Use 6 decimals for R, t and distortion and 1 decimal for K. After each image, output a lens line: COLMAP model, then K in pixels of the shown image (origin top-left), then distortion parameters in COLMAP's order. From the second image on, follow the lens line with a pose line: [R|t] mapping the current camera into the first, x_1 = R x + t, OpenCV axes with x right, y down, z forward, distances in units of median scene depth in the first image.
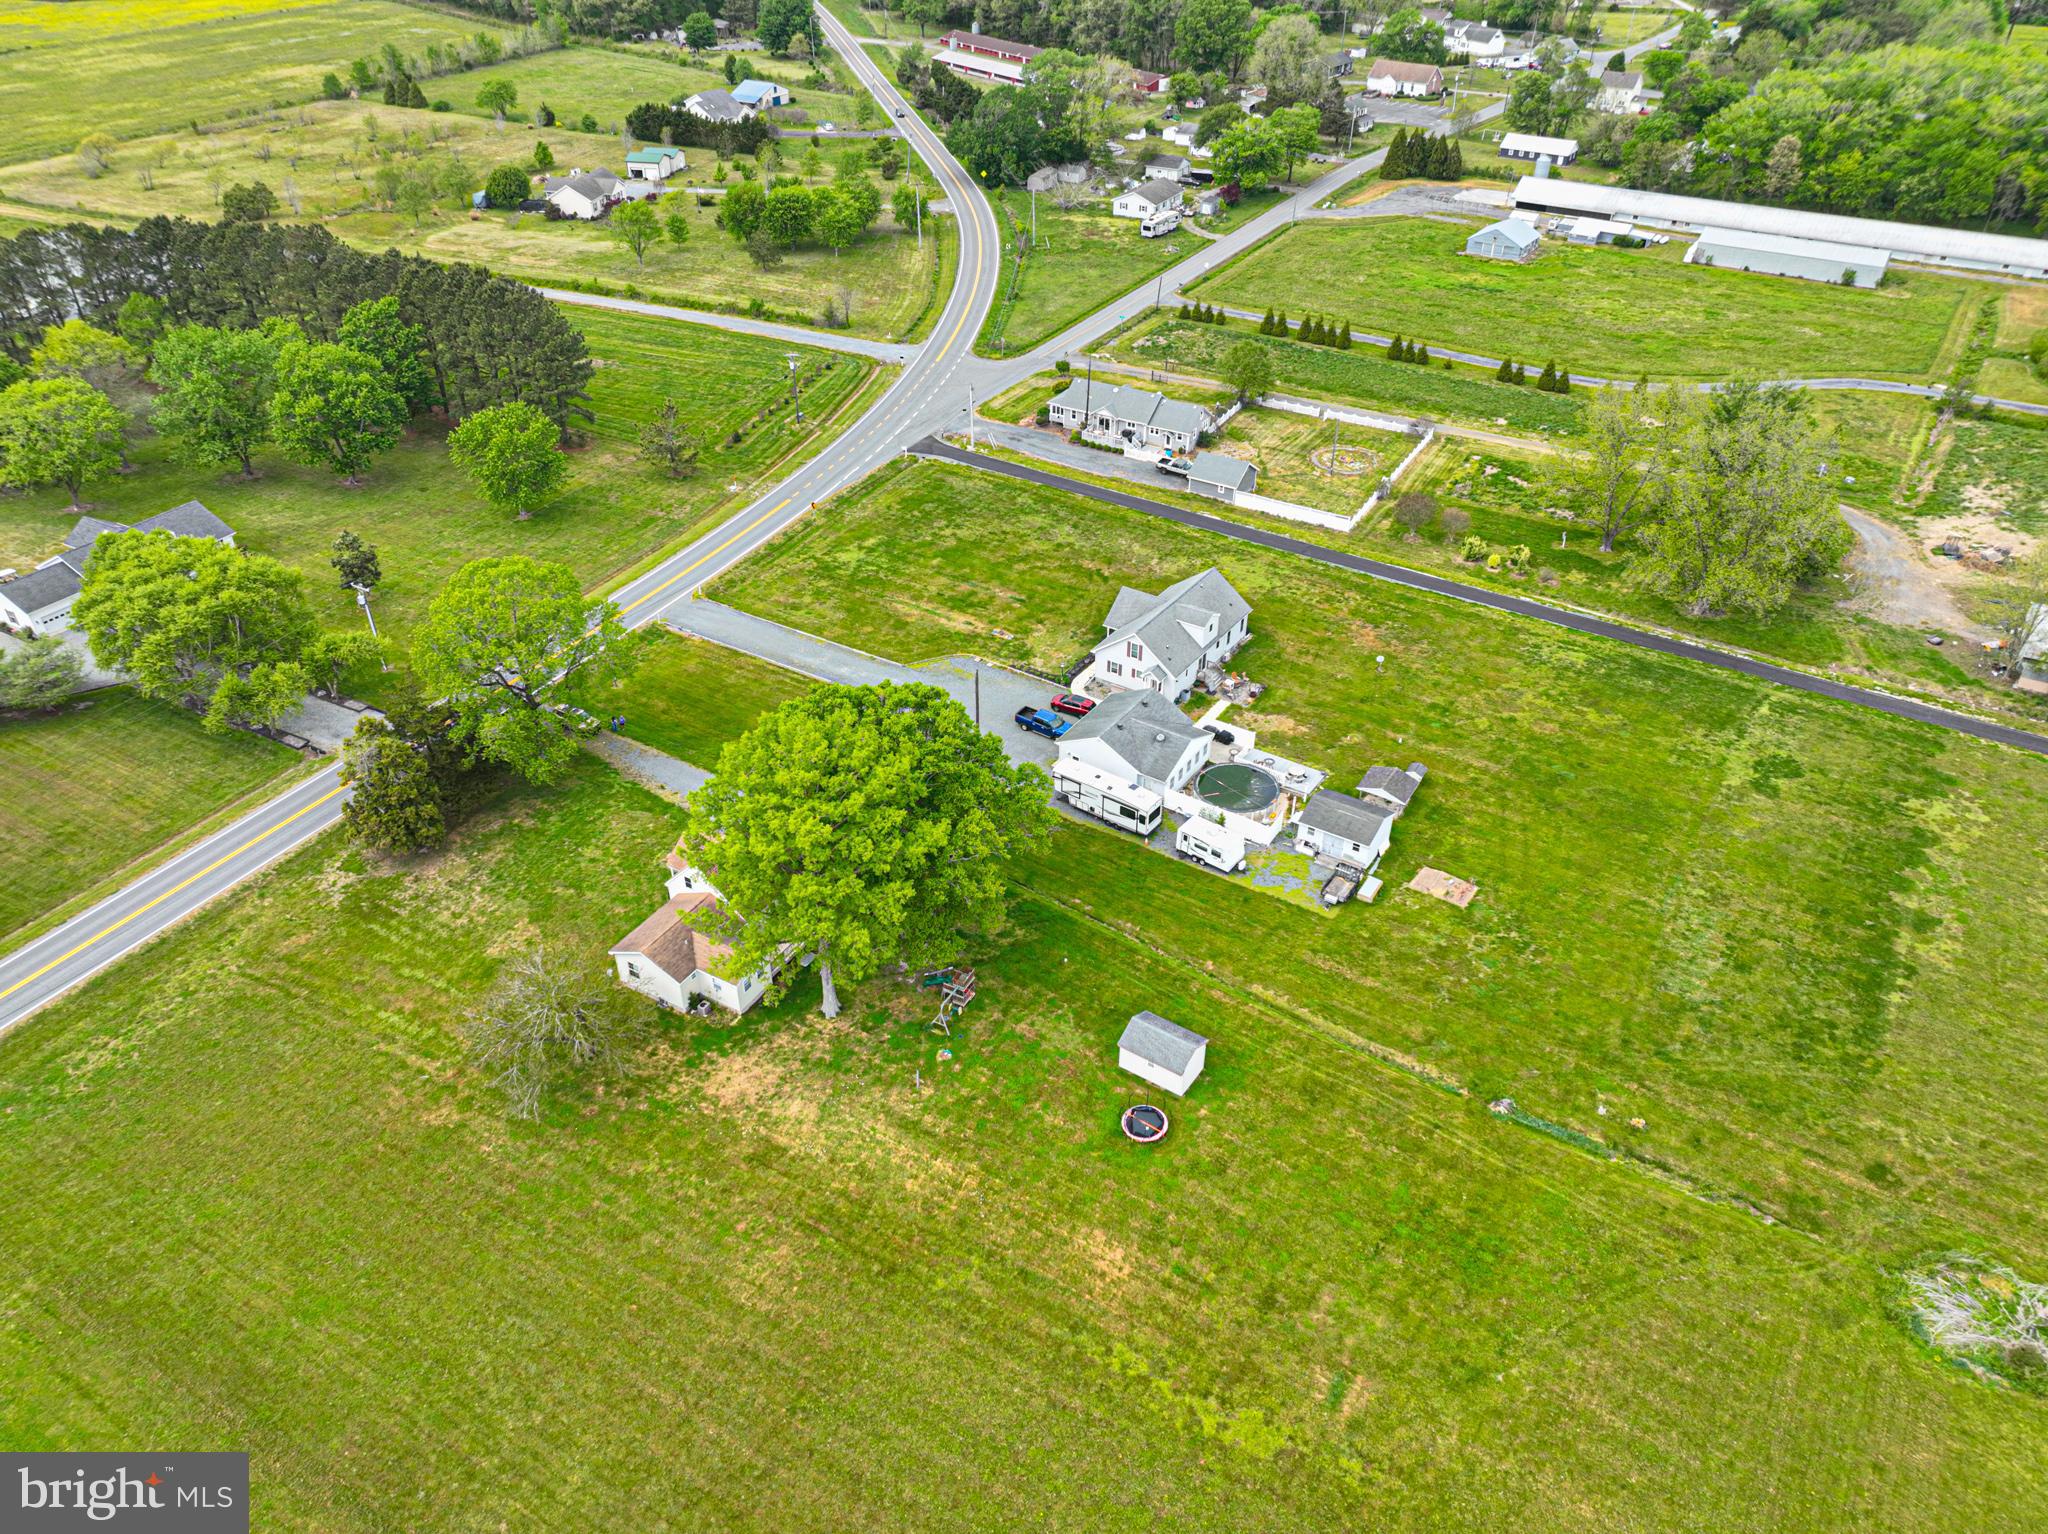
lens RADIAL K [[1456.9, 0, 1014.2], [0, 1456.9, 762.8], [0, 0, 1]] dist [-0.001287, 0.018708]
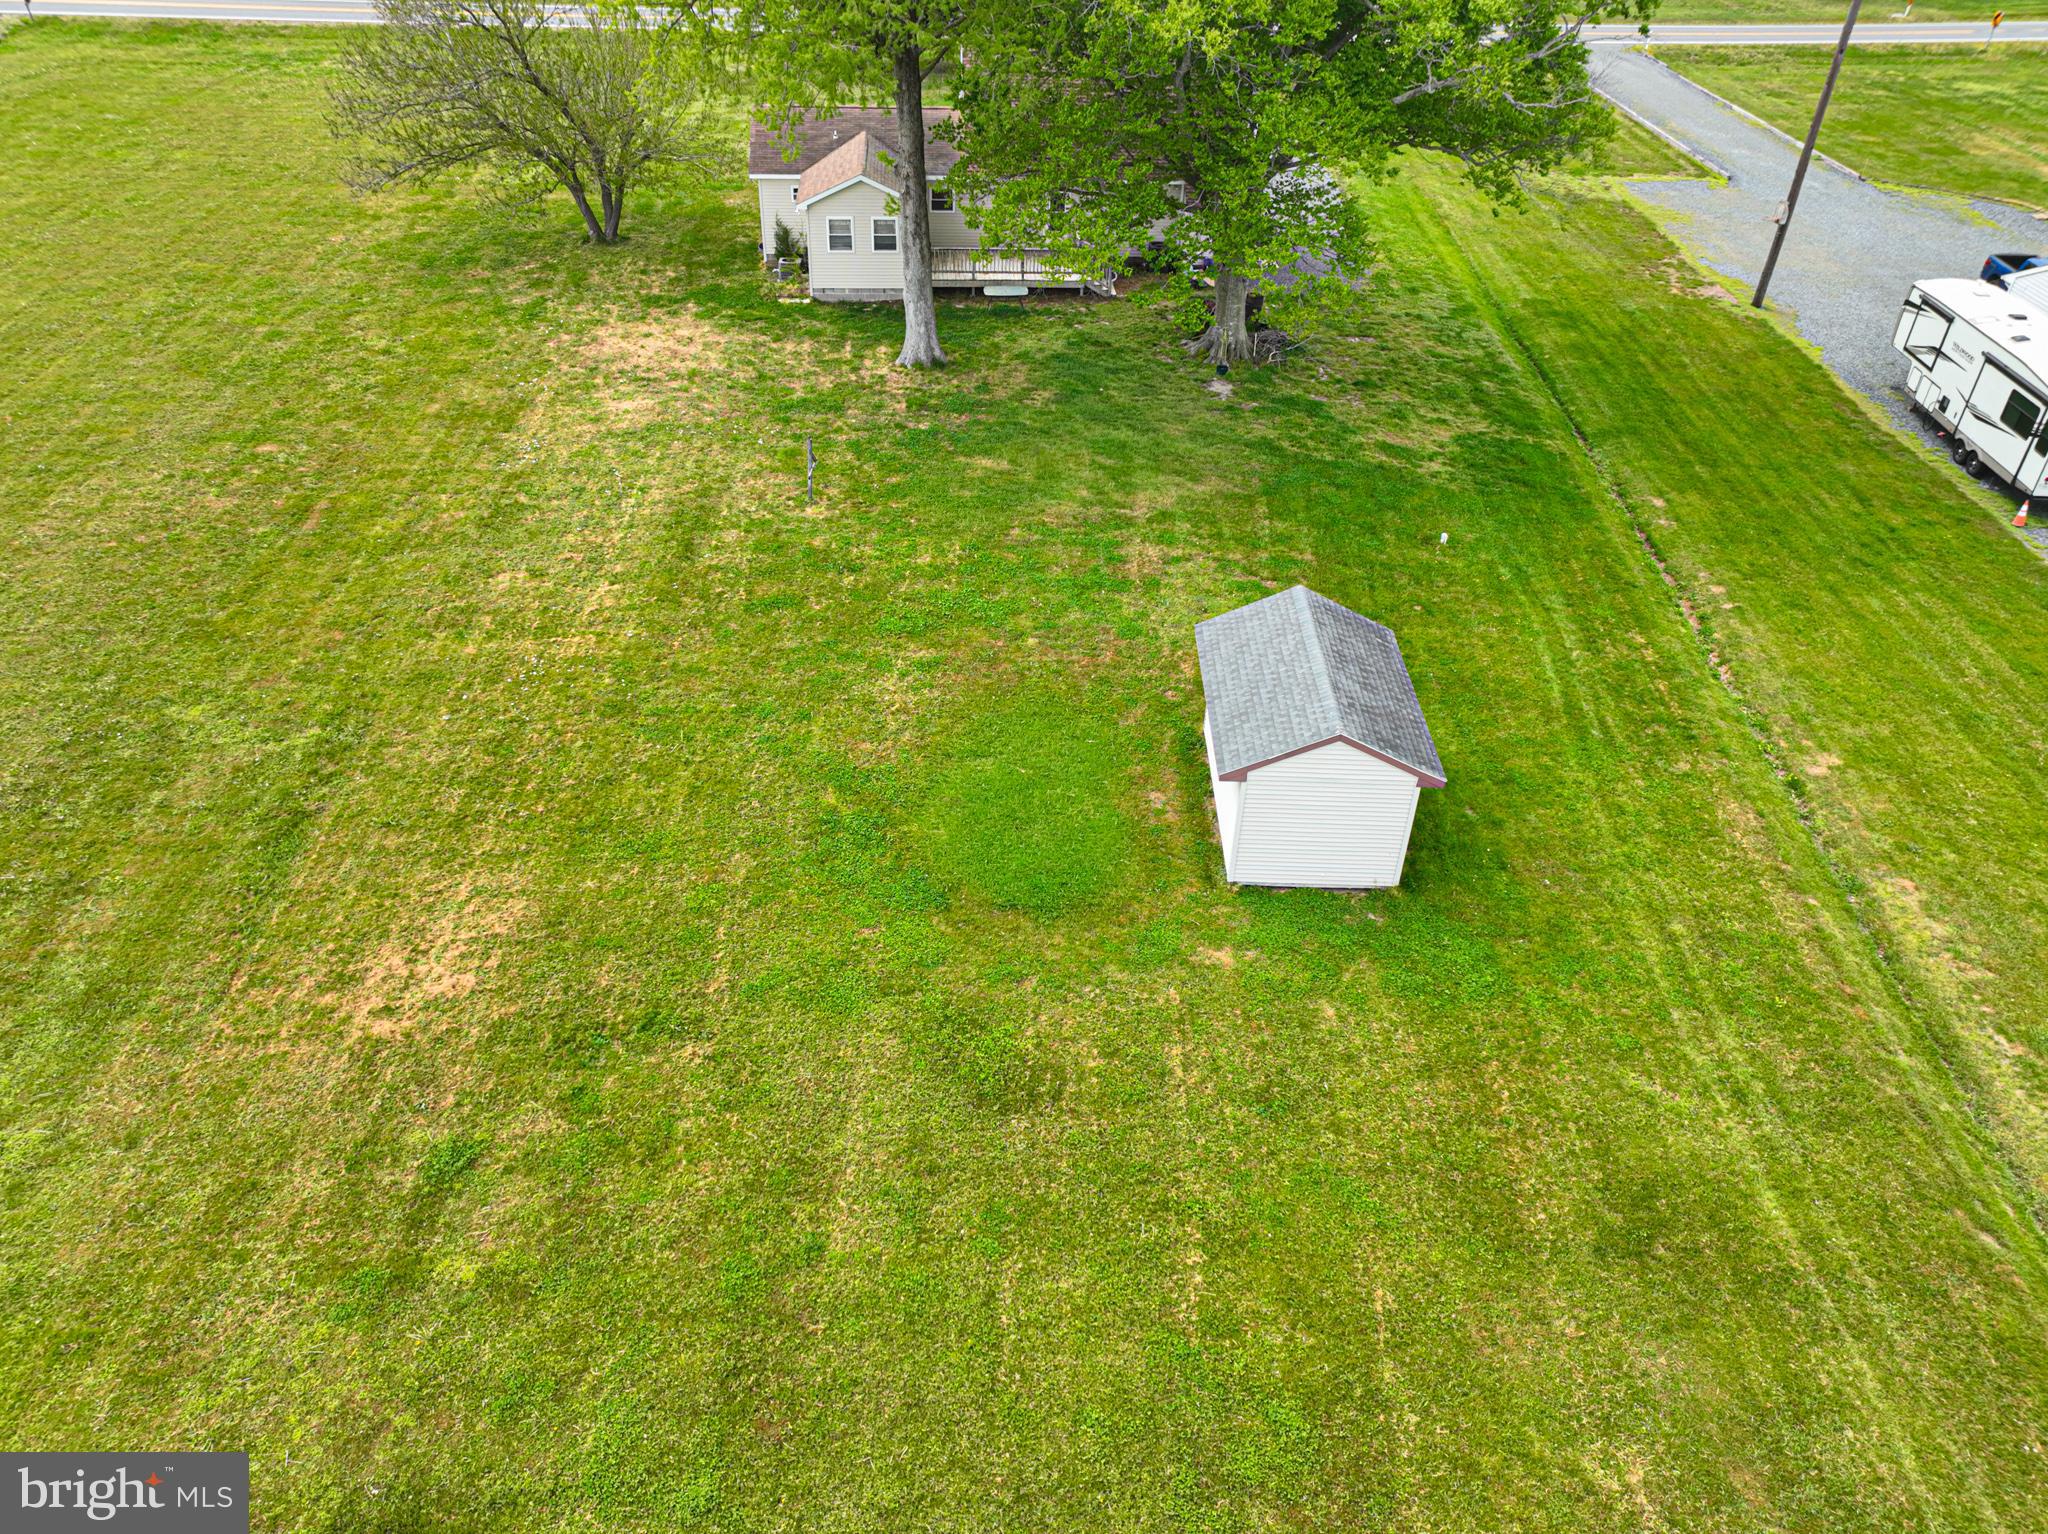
lens RADIAL K [[1456.9, 0, 1018.6], [0, 1456.9, 784.4], [0, 0, 1]] dist [-0.001287, 0.018708]
pose [[0.557140, 0.514309, -0.651983, 0.141304], [-0.492834, 0.836693, 0.238873, 0.091893], [0.668364, 0.188234, 0.719623, 0.423501]]
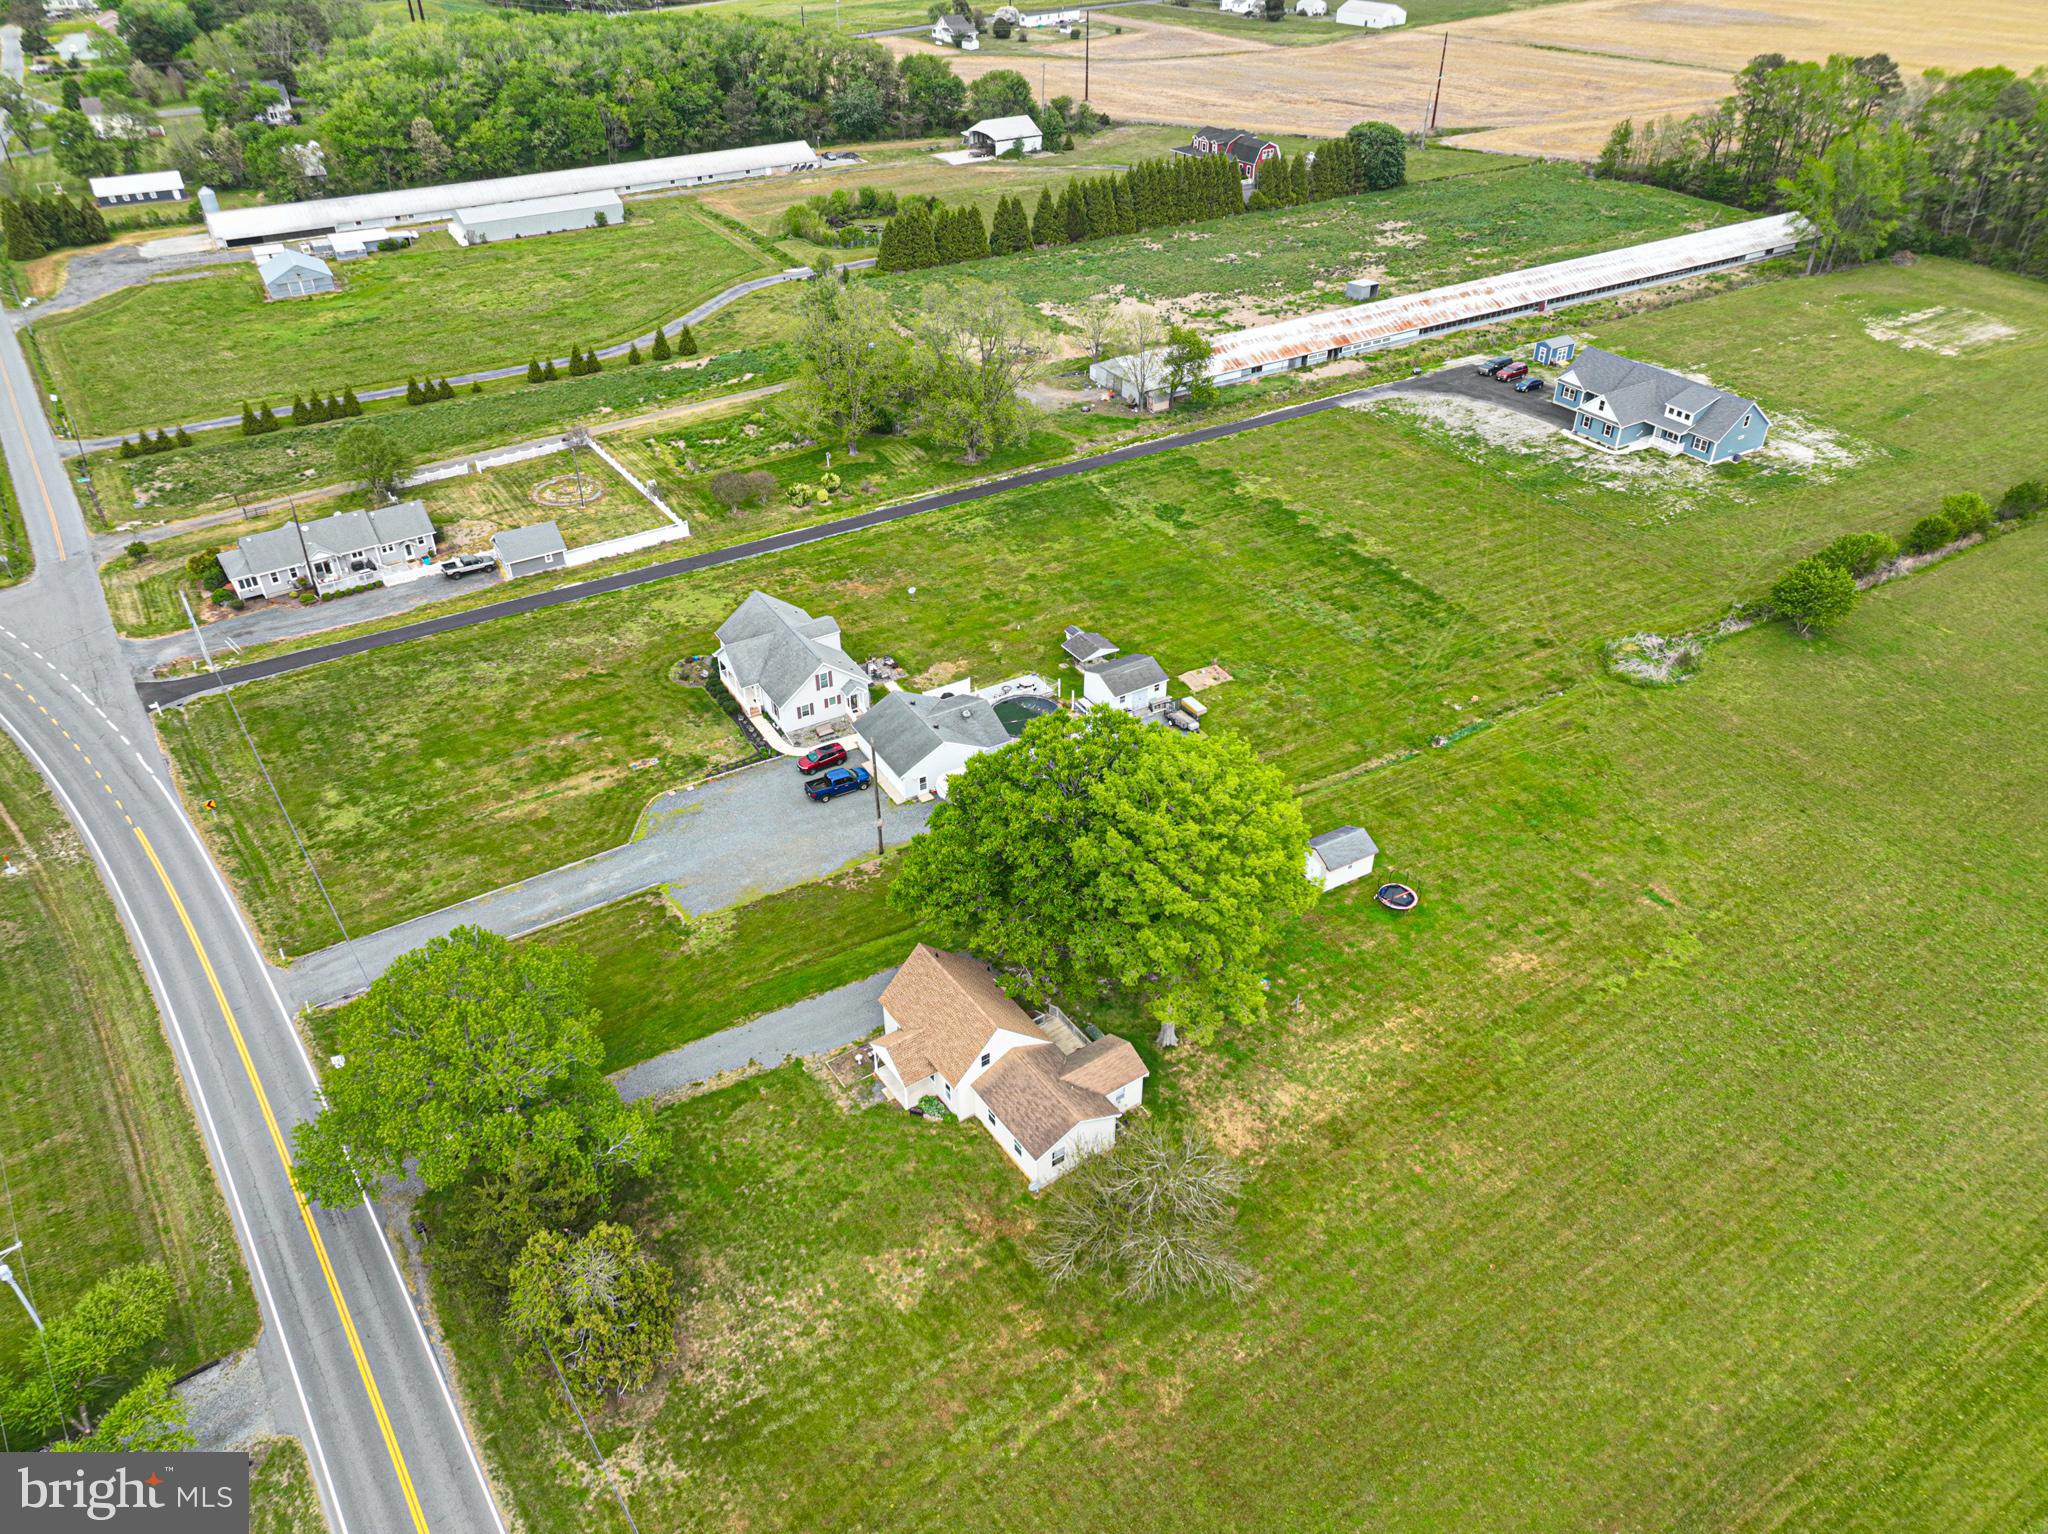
lens RADIAL K [[1456.9, 0, 1041.1], [0, 1456.9, 752.3], [0, 0, 1]] dist [-0.001287, 0.018708]
pose [[0.428180, -0.513175, 0.743851, -0.459985], [0.515726, 0.814683, 0.265176, -0.169034], [-0.742084, 0.270080, 0.613488, 0.239023]]
